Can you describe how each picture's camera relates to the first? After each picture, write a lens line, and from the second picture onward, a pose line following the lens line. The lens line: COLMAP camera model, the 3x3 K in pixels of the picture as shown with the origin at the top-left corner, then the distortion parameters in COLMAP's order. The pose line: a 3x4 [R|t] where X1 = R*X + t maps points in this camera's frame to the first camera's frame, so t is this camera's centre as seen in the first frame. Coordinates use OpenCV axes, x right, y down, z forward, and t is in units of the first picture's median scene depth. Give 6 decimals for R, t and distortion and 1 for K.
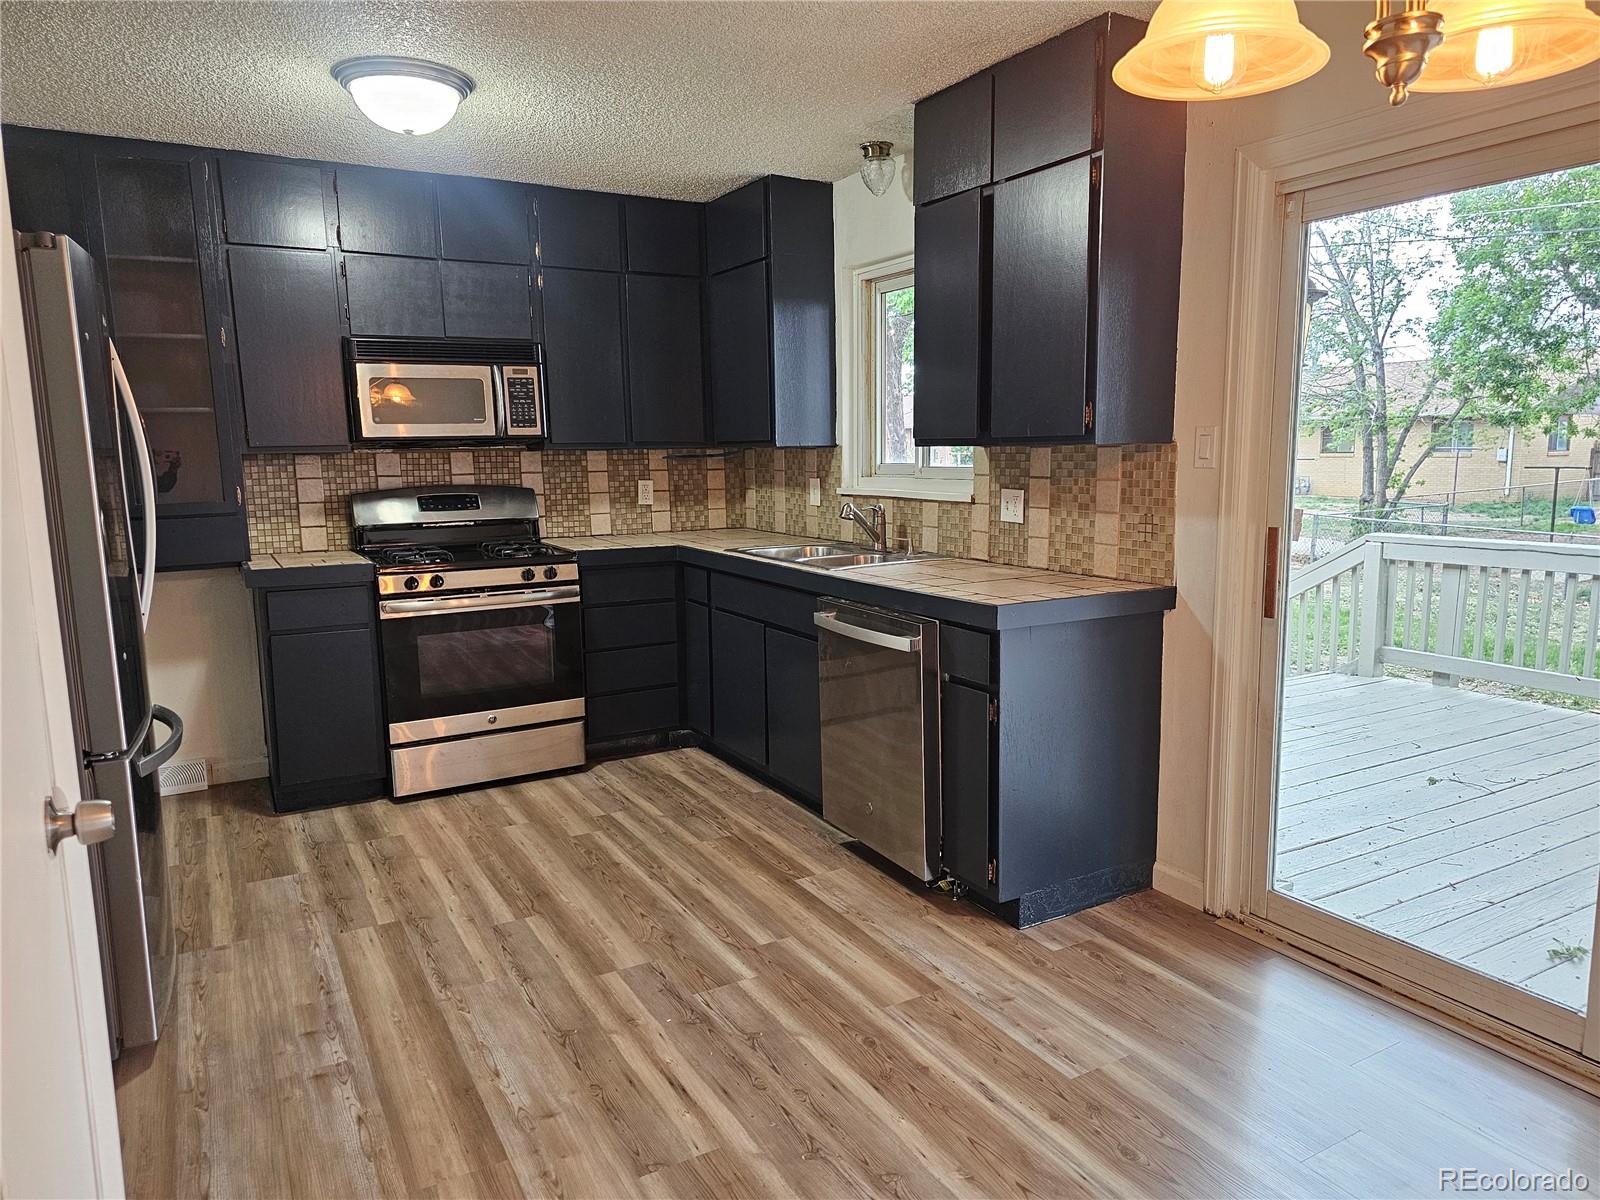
lens RADIAL K [[1074.3, 0, 812.5], [0, 1074.3, 601.3], [0, 0, 1]] dist [0.068771, -0.057054]
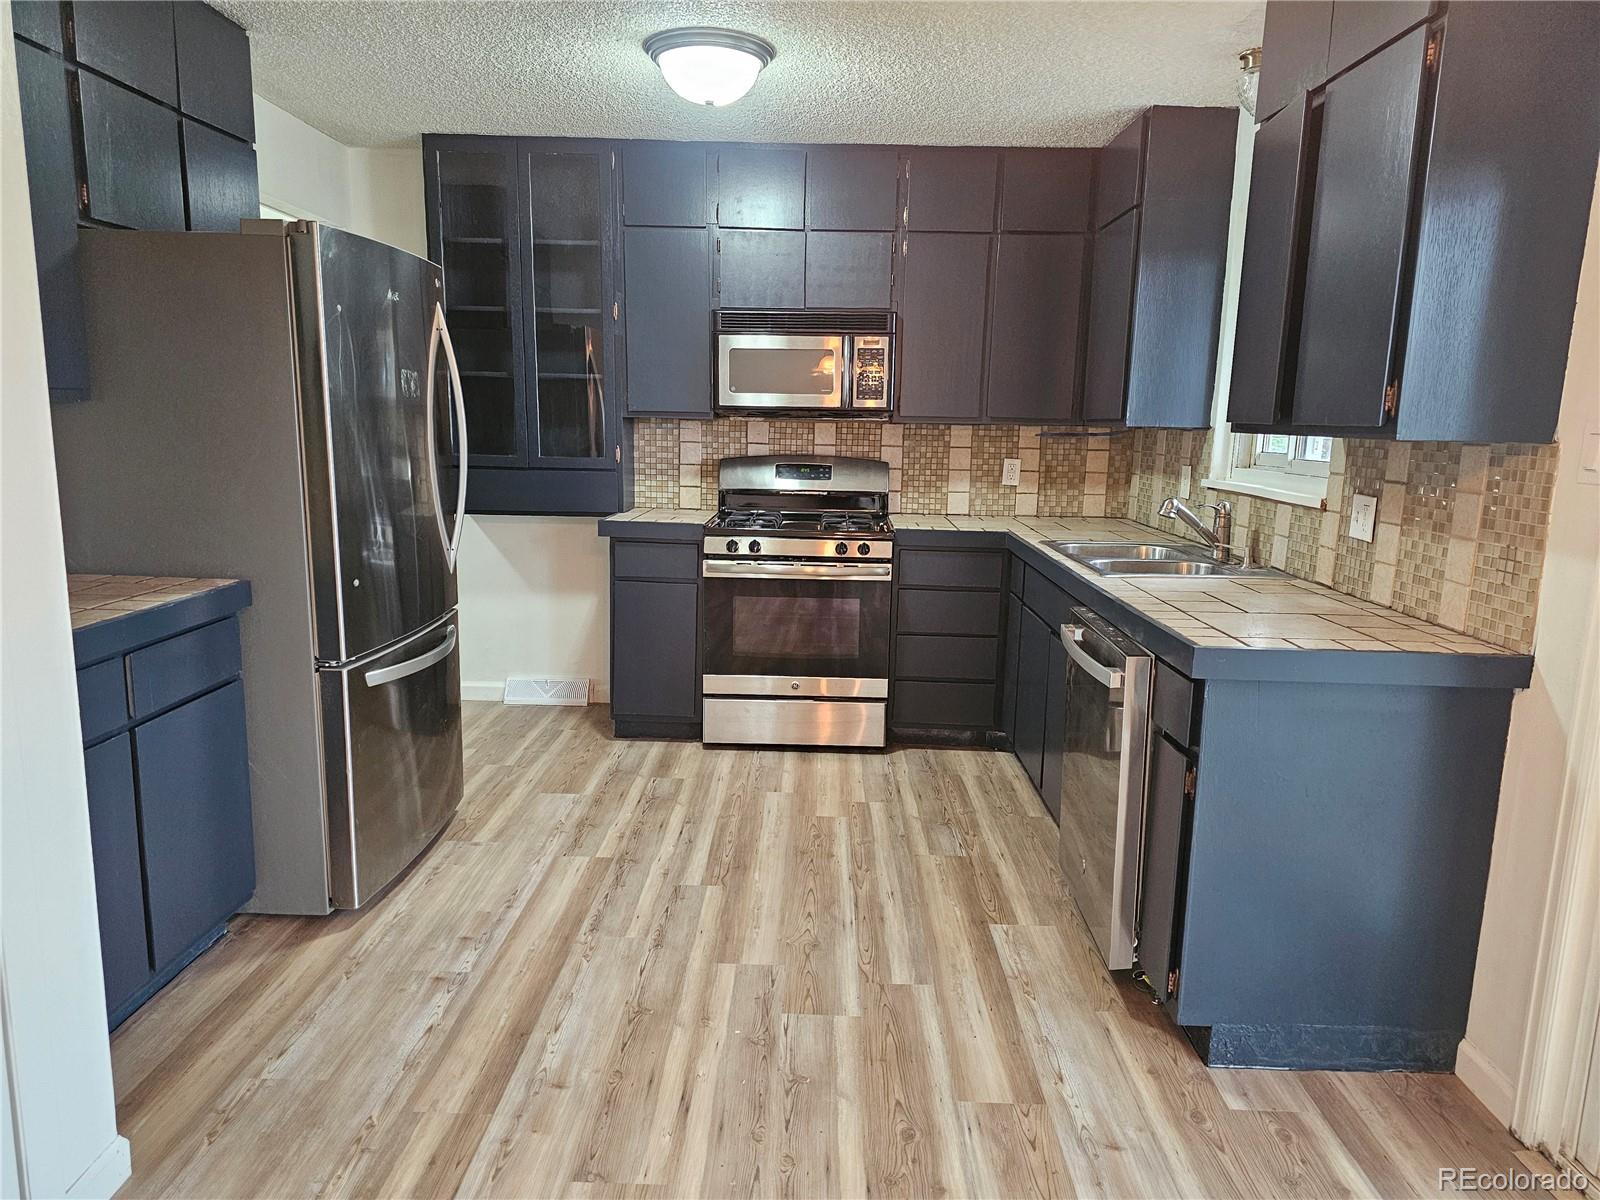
lens RADIAL K [[1074.3, 0, 798.7], [0, 1074.3, 605.6], [0, 0, 1]] dist [0.068771, -0.057054]
pose [[0.855995, 0.123293, -0.502066, 0.243233], [-0.108885, 0.992358, 0.058051, -0.029898], [0.505387, 0.004976, 0.862879, 0.151053]]
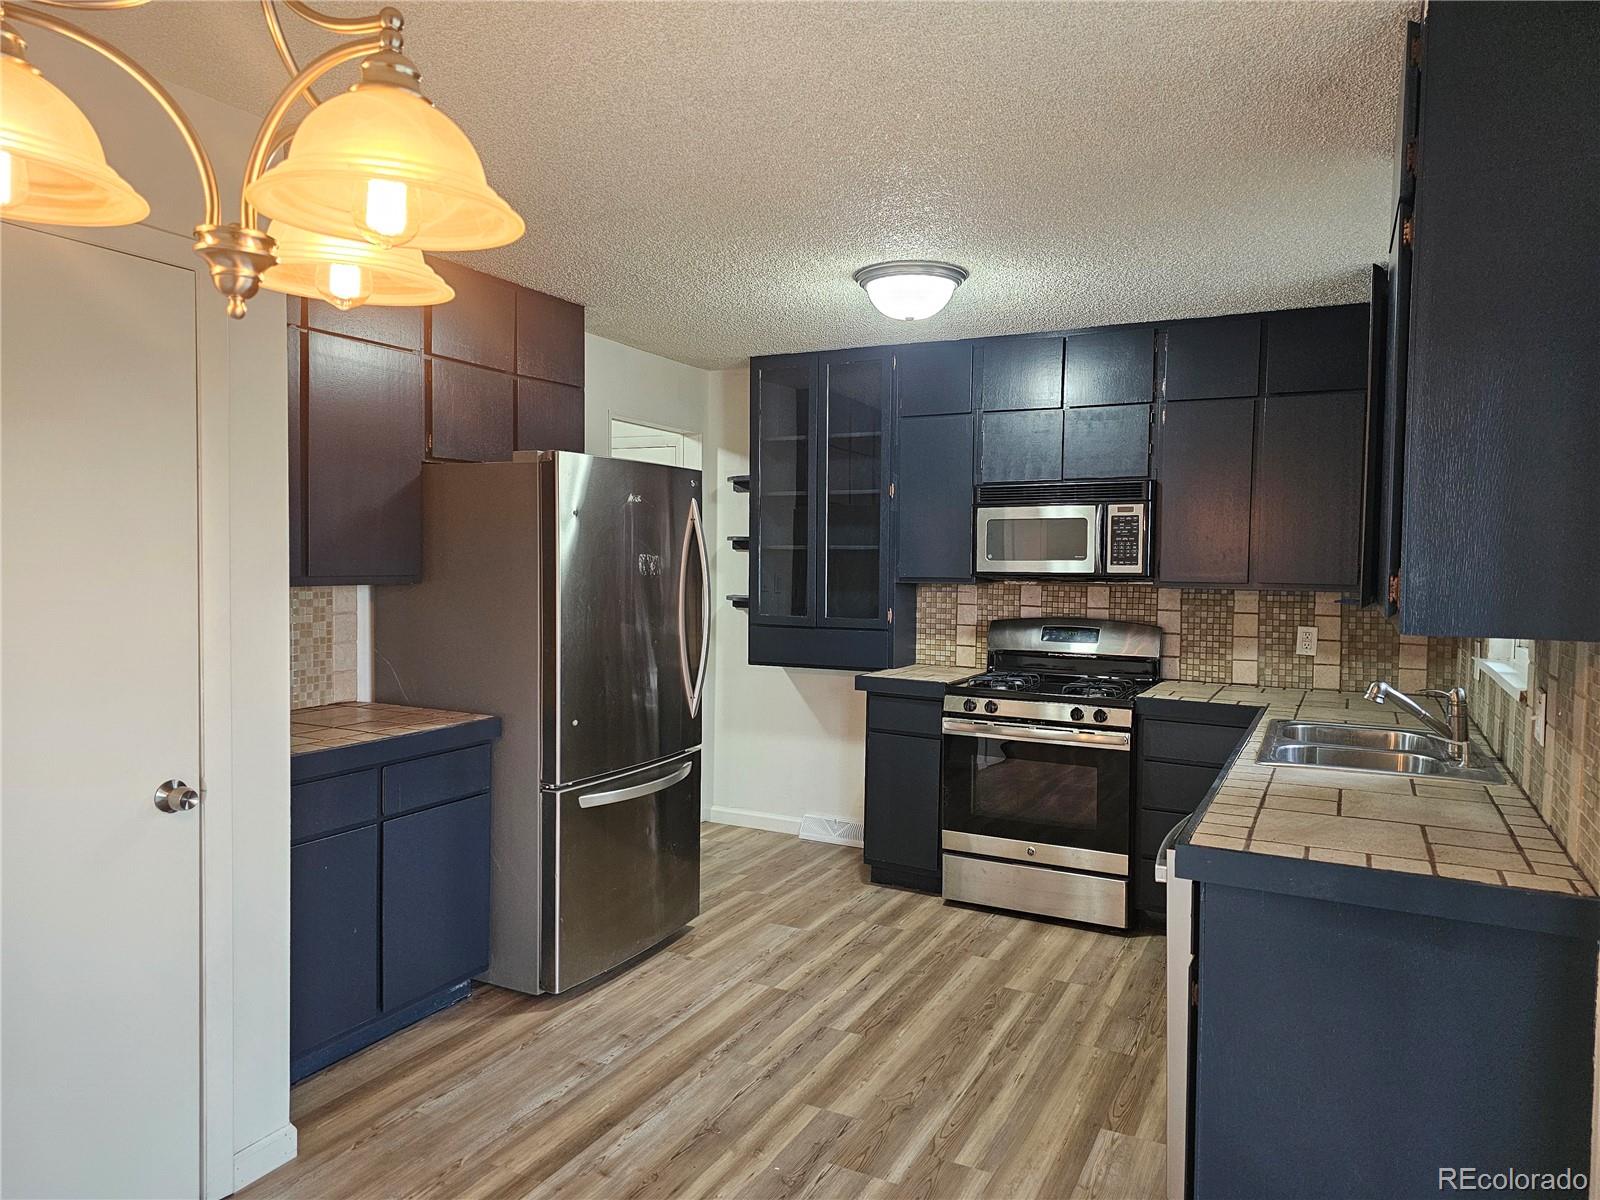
lens RADIAL K [[1074.3, 0, 797.7], [0, 1074.3, 600.9], [0, 0, 1]] dist [0.068771, -0.057054]
pose [[0.541333, 0.058562, -0.838766, 0.495792], [-0.140722, 0.989811, -0.021714, -0.082353], [0.828949, 0.129787, 0.544058, 0.284036]]
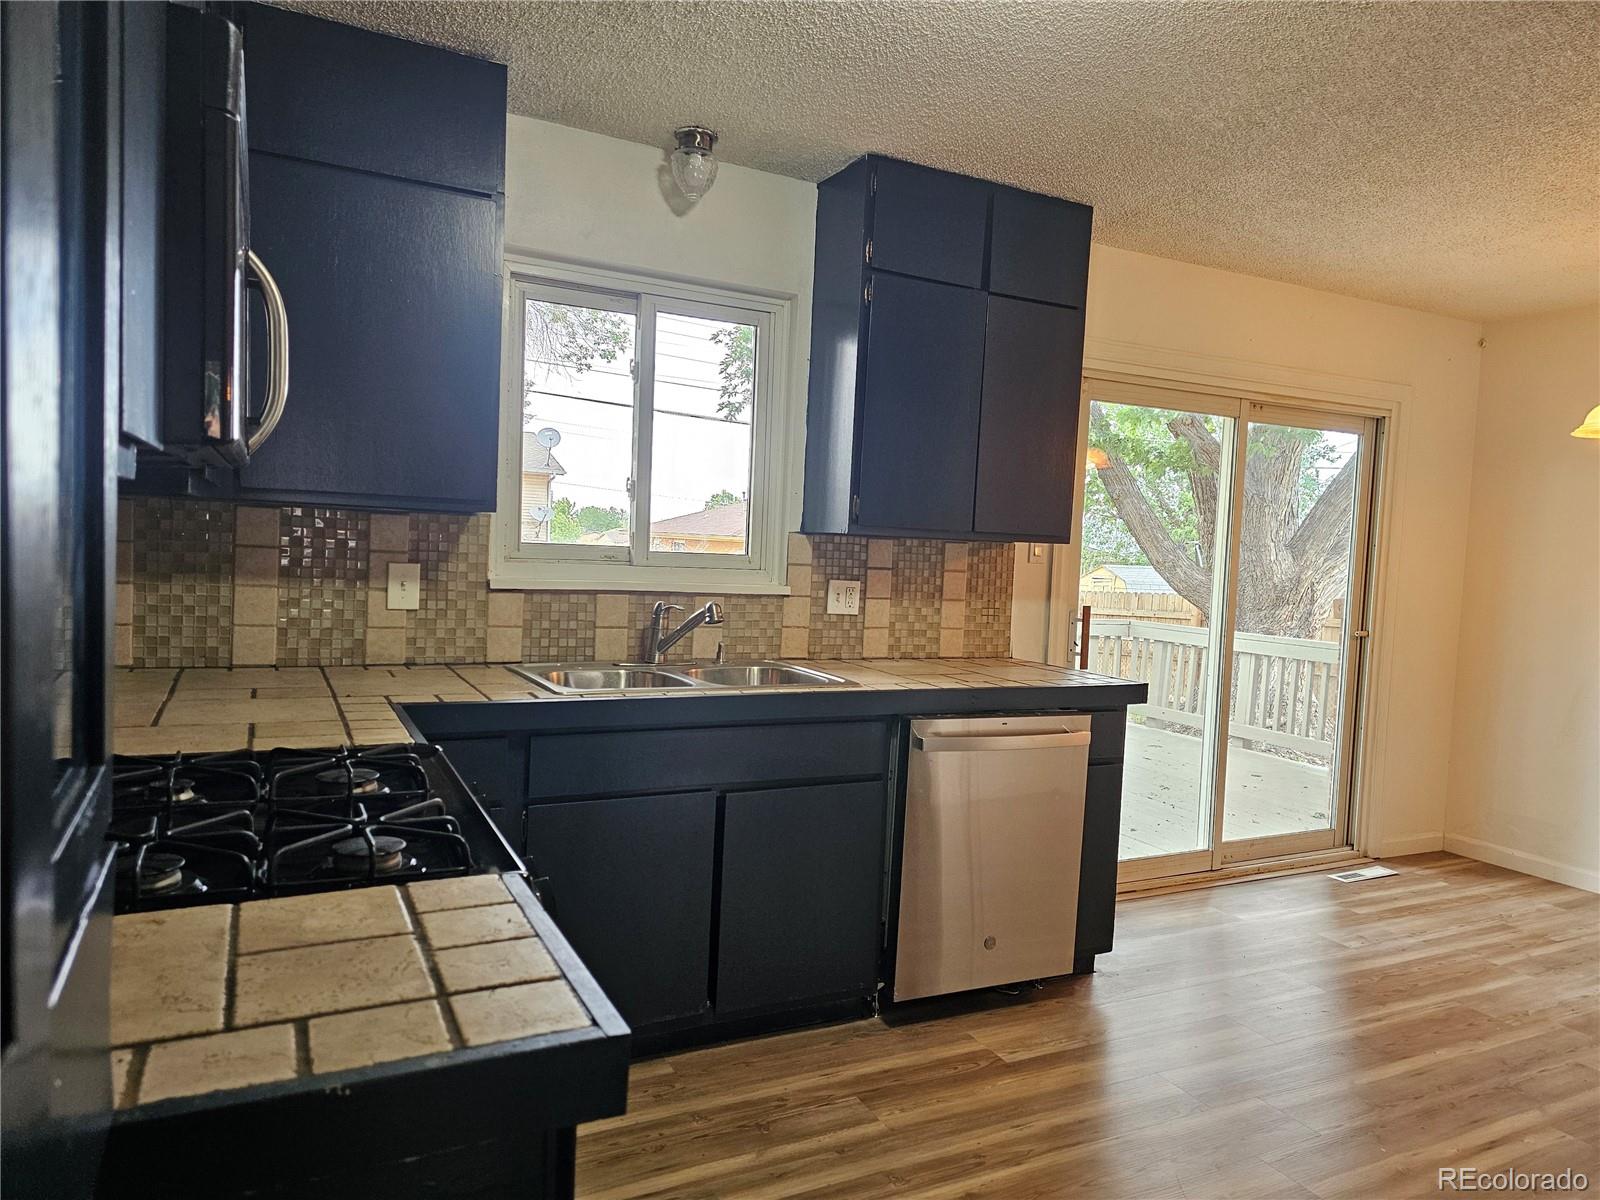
lens RADIAL K [[1074.3, 0, 821.4], [0, 1074.3, 580.3], [0, 0, 1]] dist [0.068771, -0.057054]
pose [[0.035661, -0.021446, 0.999134, -0.783329], [0.097590, 0.995066, 0.017875, -0.125244], [-0.994588, 0.096868, 0.037577, 1.002433]]
